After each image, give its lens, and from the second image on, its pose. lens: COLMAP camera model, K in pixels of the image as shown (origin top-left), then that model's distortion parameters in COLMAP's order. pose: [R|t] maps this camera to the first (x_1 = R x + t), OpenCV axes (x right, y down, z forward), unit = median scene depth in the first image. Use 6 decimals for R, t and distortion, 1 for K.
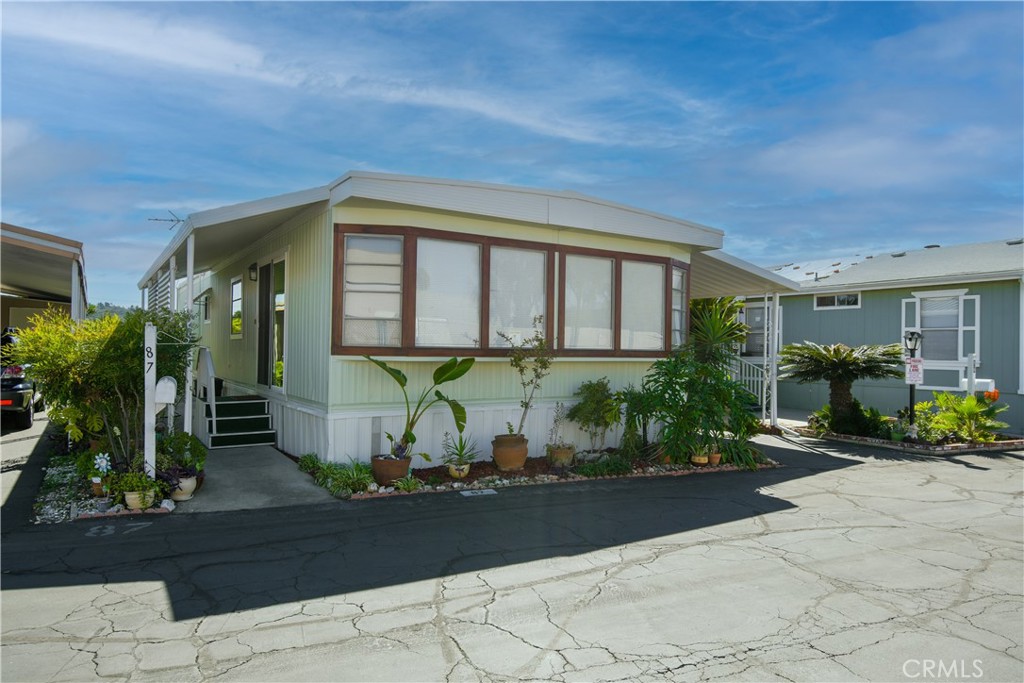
lens RADIAL K [[690.8, 0, 513.5], [0, 690.8, 340.5], [0, 0, 1]] dist [-0.005511, -0.005321]
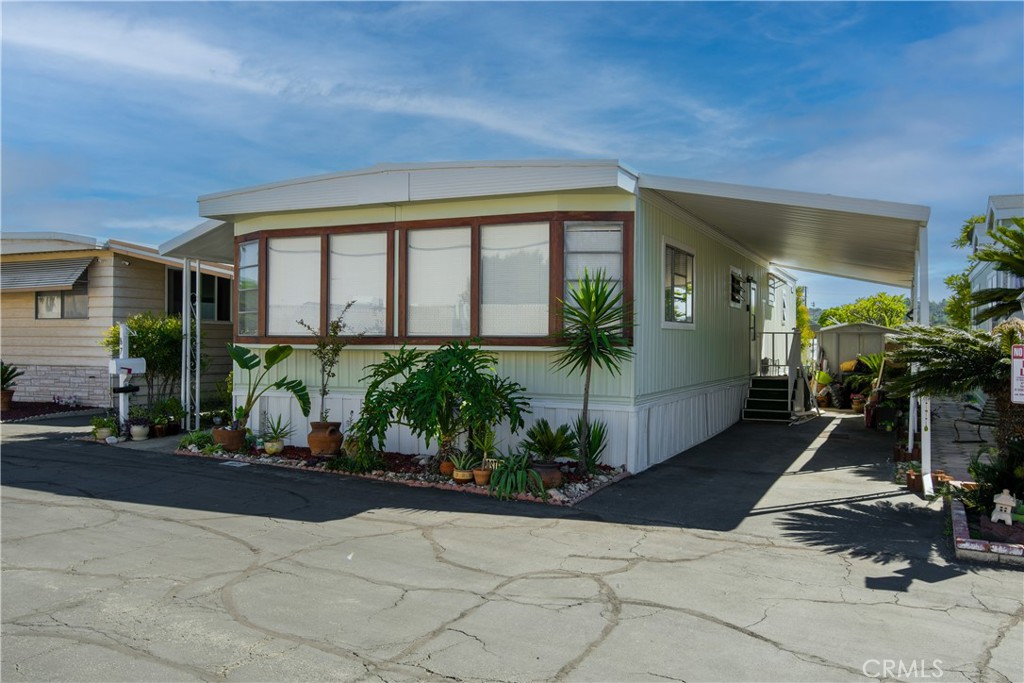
lens RADIAL K [[856.6, 0, 513.2], [0, 856.6, 340.3], [0, 0, 1]] dist [-0.088071, 0.004562]
pose [[0.536000, -0.013995, -0.844102, 1.186204], [0.012060, 0.999887, -0.008920, 0.032316], [0.844132, -0.005399, 0.536109, 0.567455]]
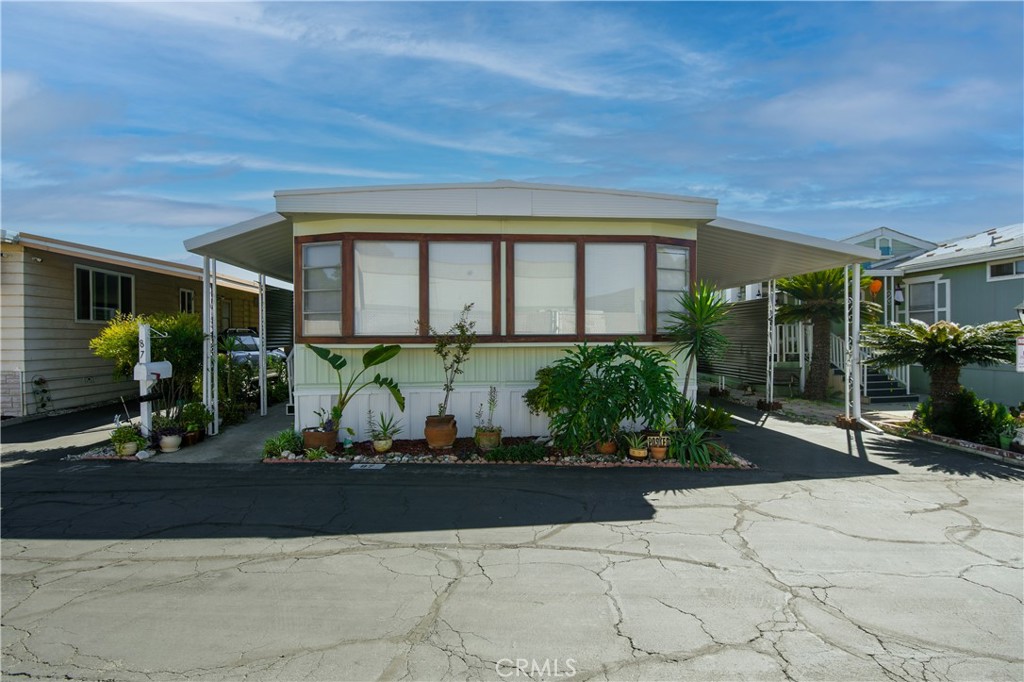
lens RADIAL K [[552.4, 0, 510.7], [0, 552.4, 340.7], [0, 0, 1]] dist [-0.003973, -0.007864]
pose [[0.877150, -0.017745, -0.479889, 0.506318], [0.024484, 0.999670, 0.007787, 0.015541], [0.479592, -0.018580, 0.877295, 0.298515]]
